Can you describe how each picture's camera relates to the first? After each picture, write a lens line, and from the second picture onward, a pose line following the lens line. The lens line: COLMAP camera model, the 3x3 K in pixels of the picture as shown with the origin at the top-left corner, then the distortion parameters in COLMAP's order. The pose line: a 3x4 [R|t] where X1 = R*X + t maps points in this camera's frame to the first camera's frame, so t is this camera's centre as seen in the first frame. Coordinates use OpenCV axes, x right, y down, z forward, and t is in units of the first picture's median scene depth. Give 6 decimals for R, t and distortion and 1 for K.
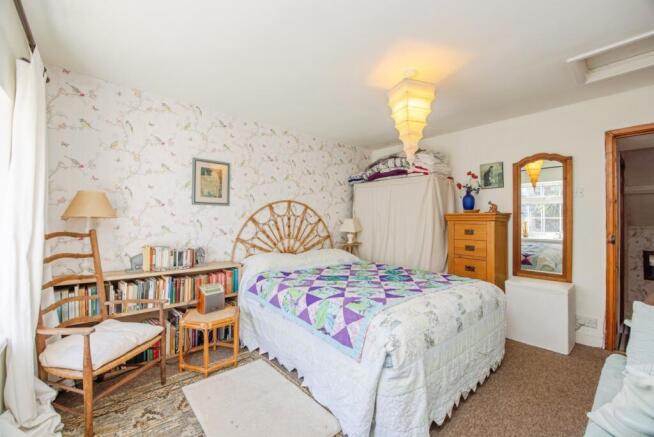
lens RADIAL K [[283.4, 0, 323.7], [0, 283.4, 221.5], [0, 0, 1]] dist [-0.014160, 0.000666]
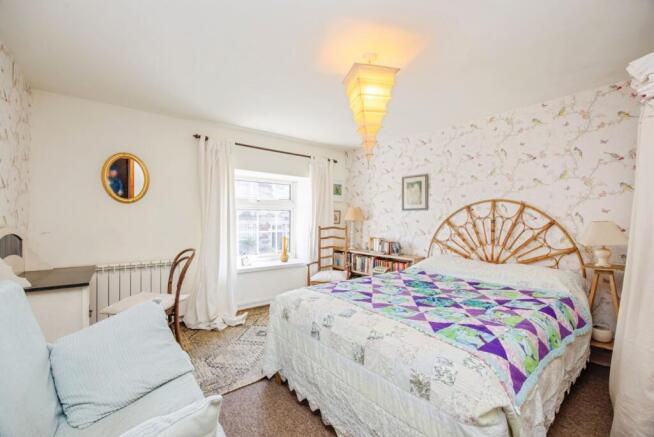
lens RADIAL K [[283.4, 0, 323.7], [0, 283.4, 221.5], [0, 0, 1]] dist [-0.014160, 0.000666]
pose [[-0.069921, 0.012974, -0.997468, 0.773665], [-0.000493, 0.999915, 0.013041, -0.020863], [0.997552, 0.001403, -0.069909, 0.582115]]
